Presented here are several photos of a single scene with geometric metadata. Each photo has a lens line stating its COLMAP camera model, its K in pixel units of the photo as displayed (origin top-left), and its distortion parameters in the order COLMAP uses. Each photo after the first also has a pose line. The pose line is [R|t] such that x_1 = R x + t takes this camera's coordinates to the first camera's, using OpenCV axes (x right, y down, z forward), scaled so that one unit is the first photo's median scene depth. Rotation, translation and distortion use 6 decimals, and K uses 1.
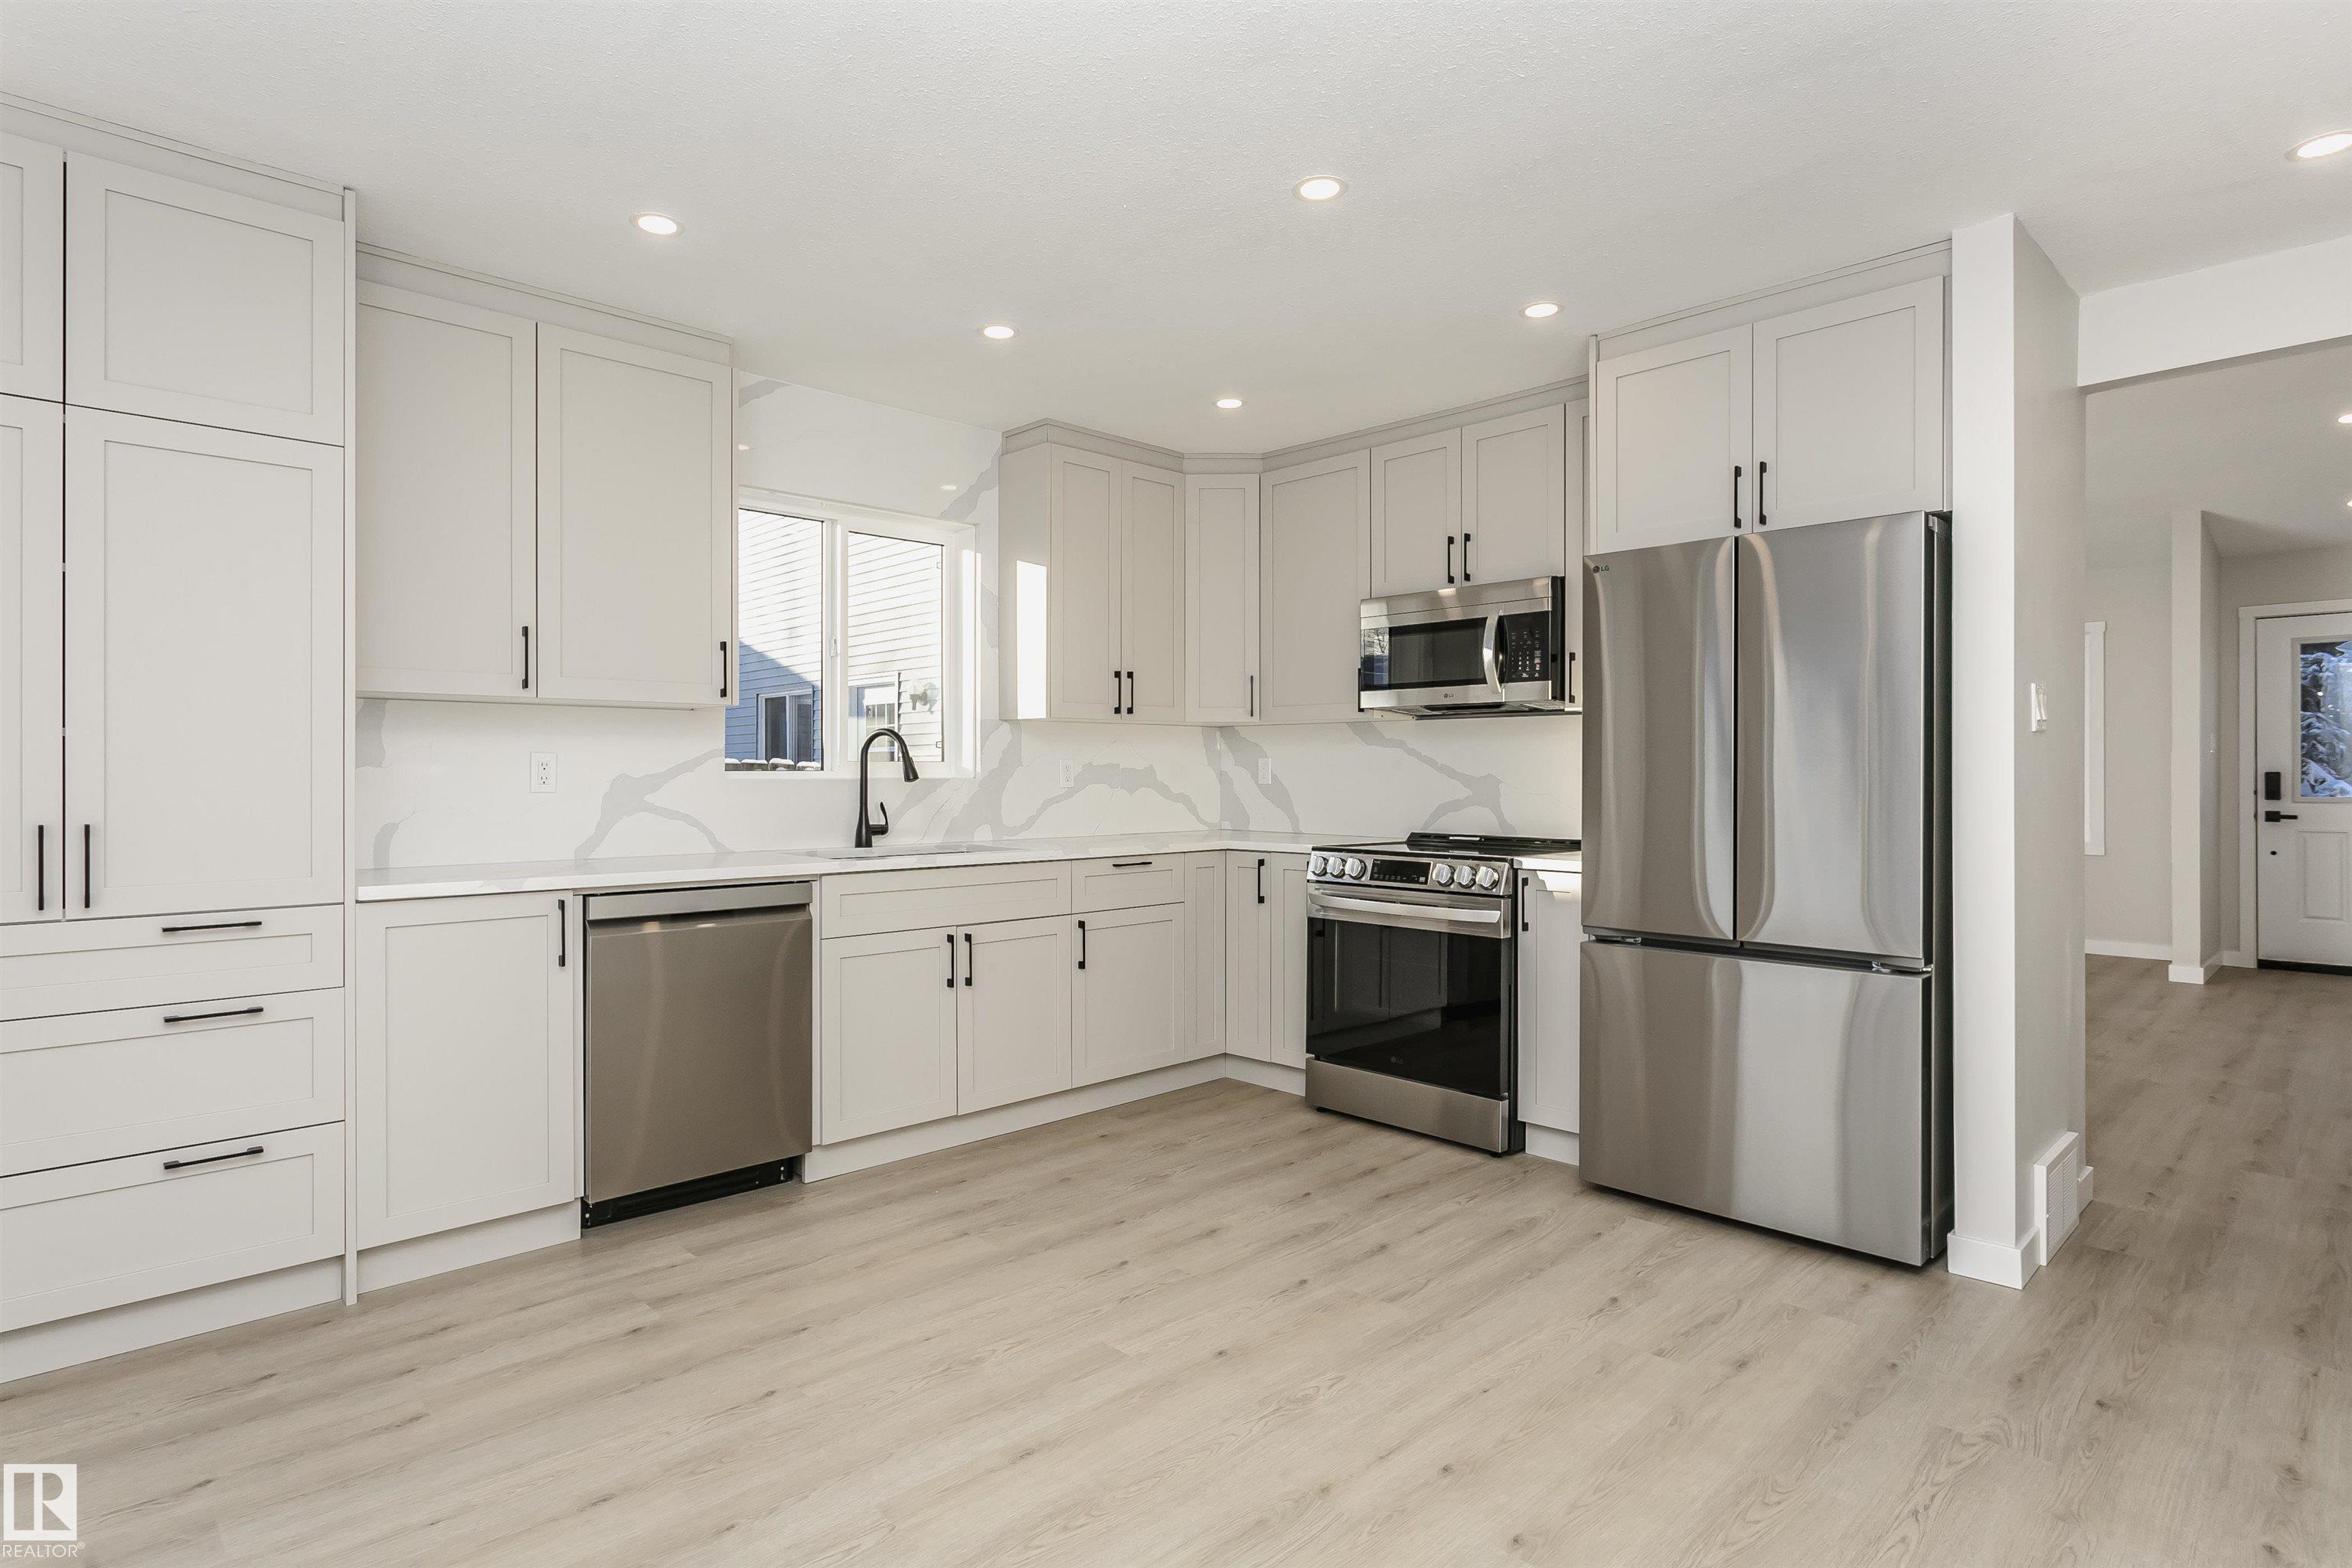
lens RADIAL K [[1202.8, 0, 1161.8], [0, 1202.8, 779.6], [0, 0, 1]] dist [-0.001802, 0.003350]
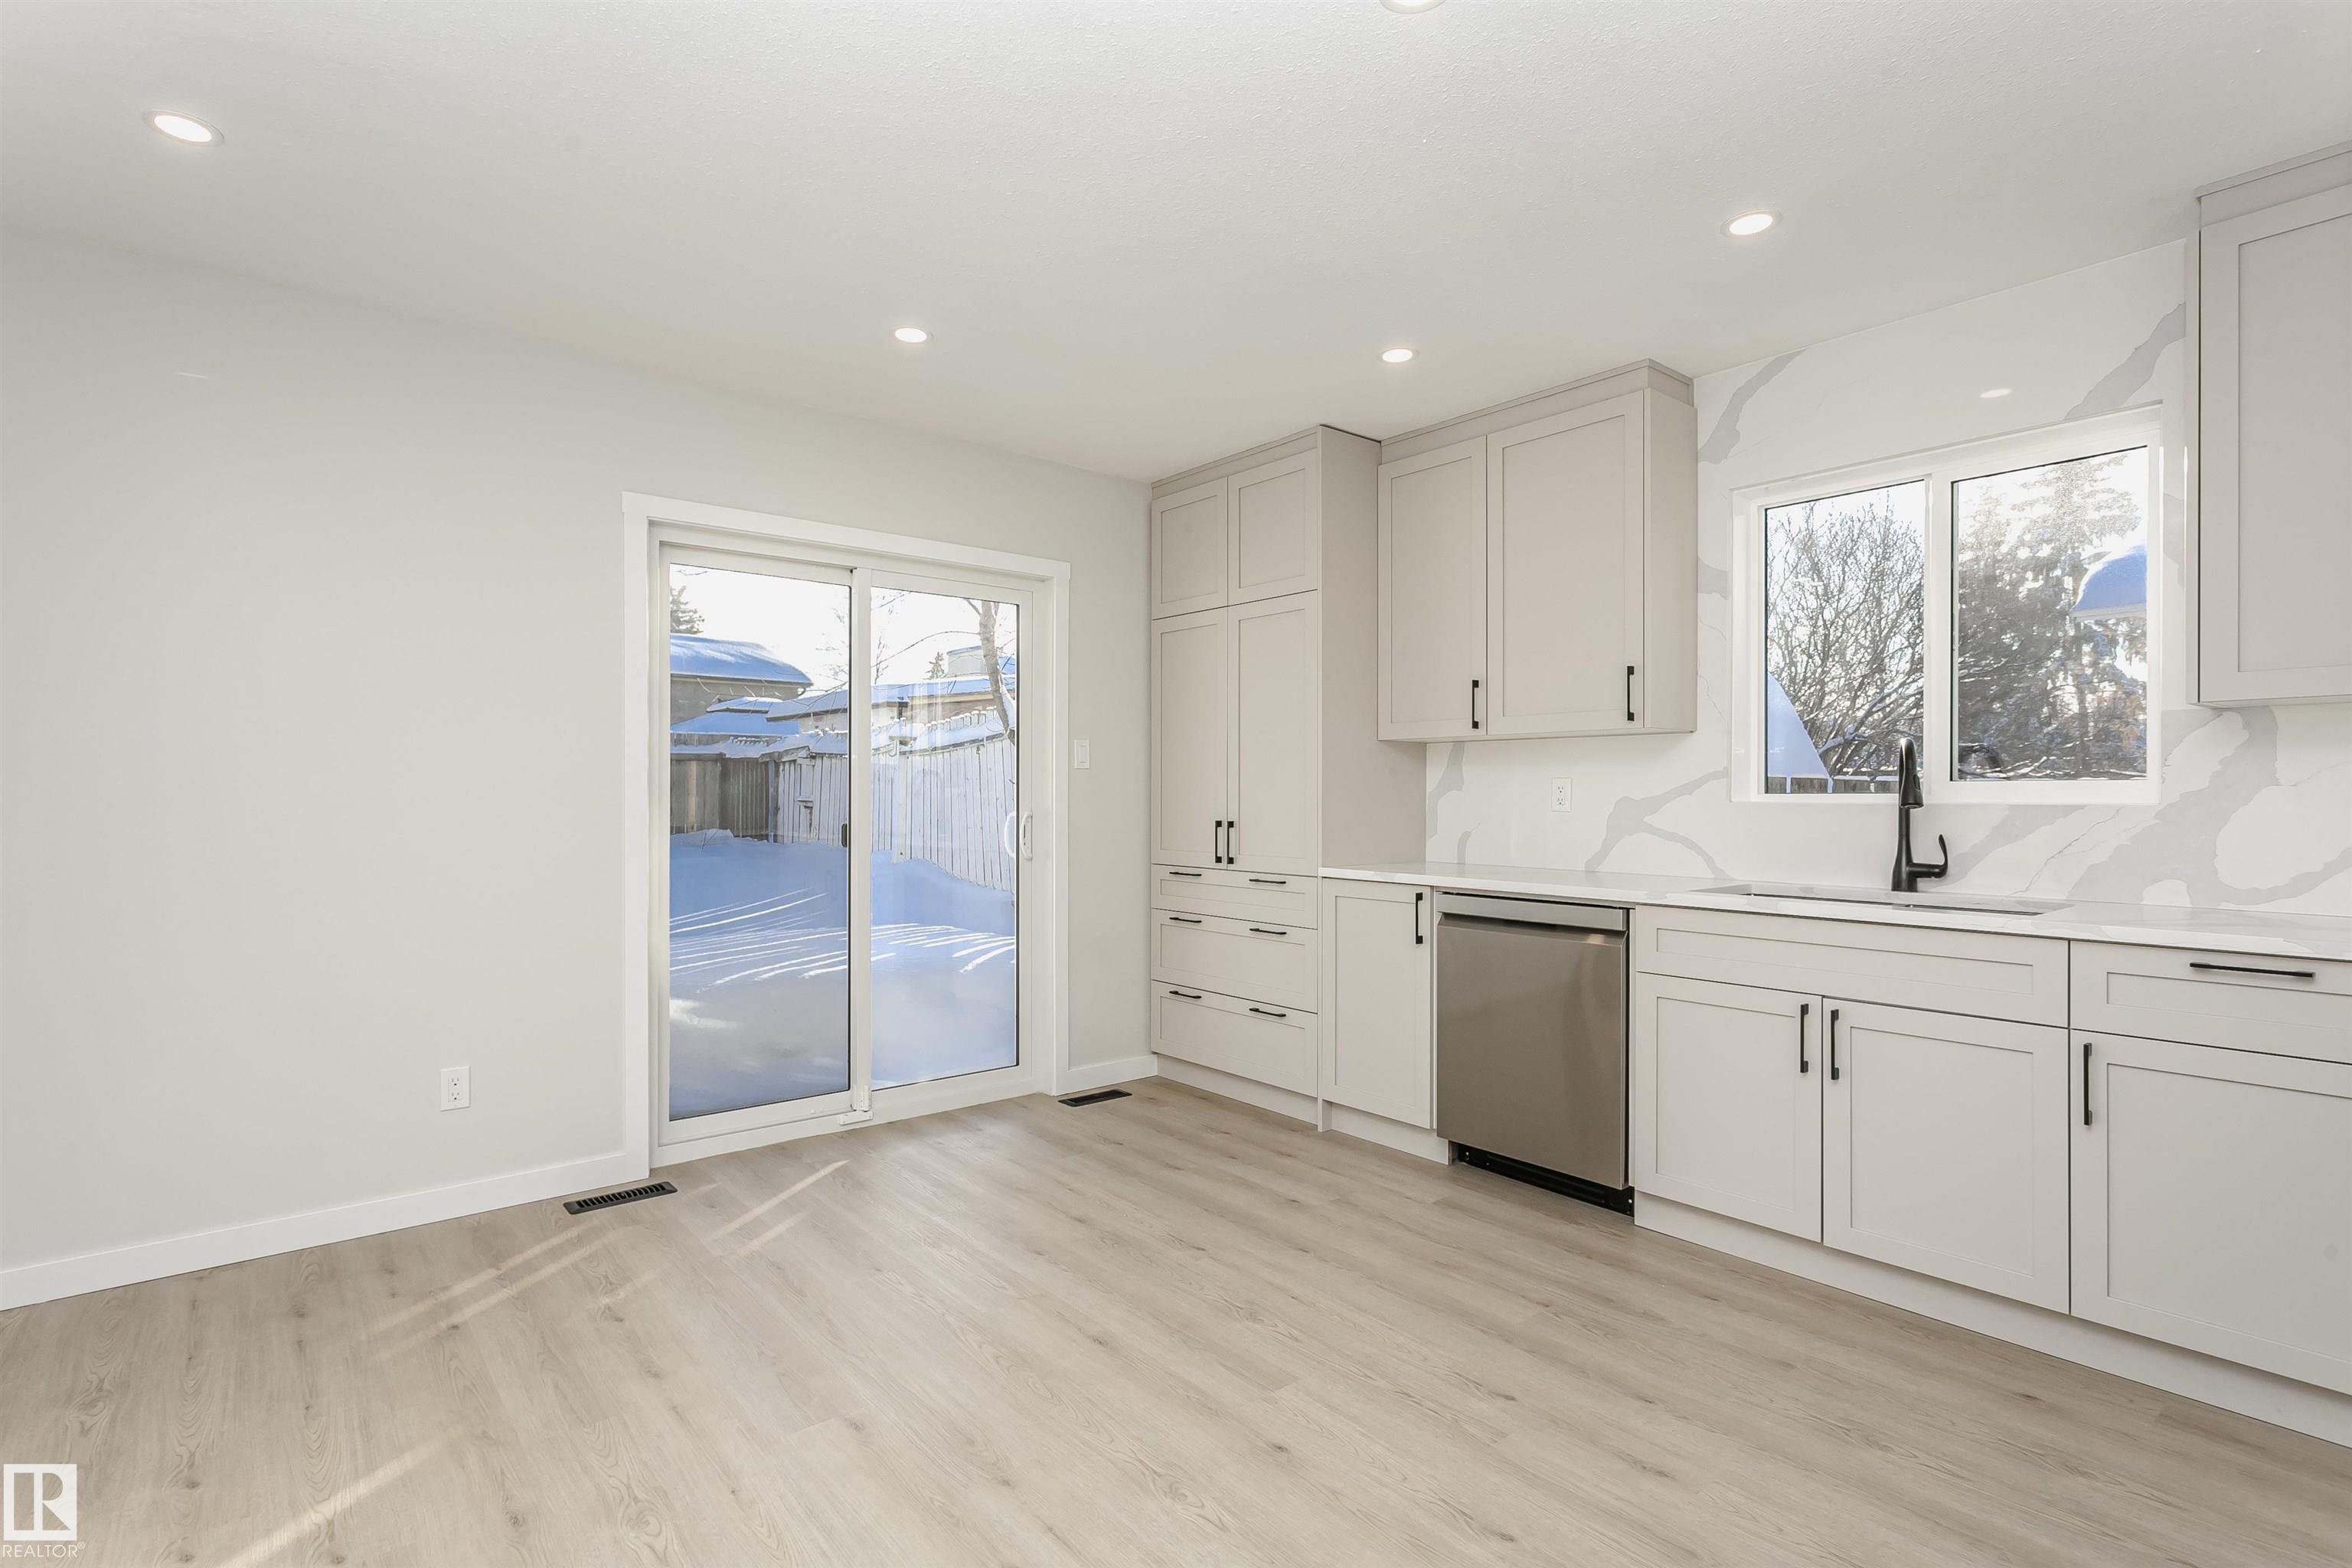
lens RADIAL K [[1134.0, 0, 1156.2], [0, 1134.0, 798.7], [0, 0, 1]] dist [0.004799, 0.002450]
pose [[-0.079408, 0.004314, -0.996833, 0.605018], [-0.006604, 0.999966, 0.004854, -0.004764], [0.996820, 0.006969, -0.079377, 0.658931]]
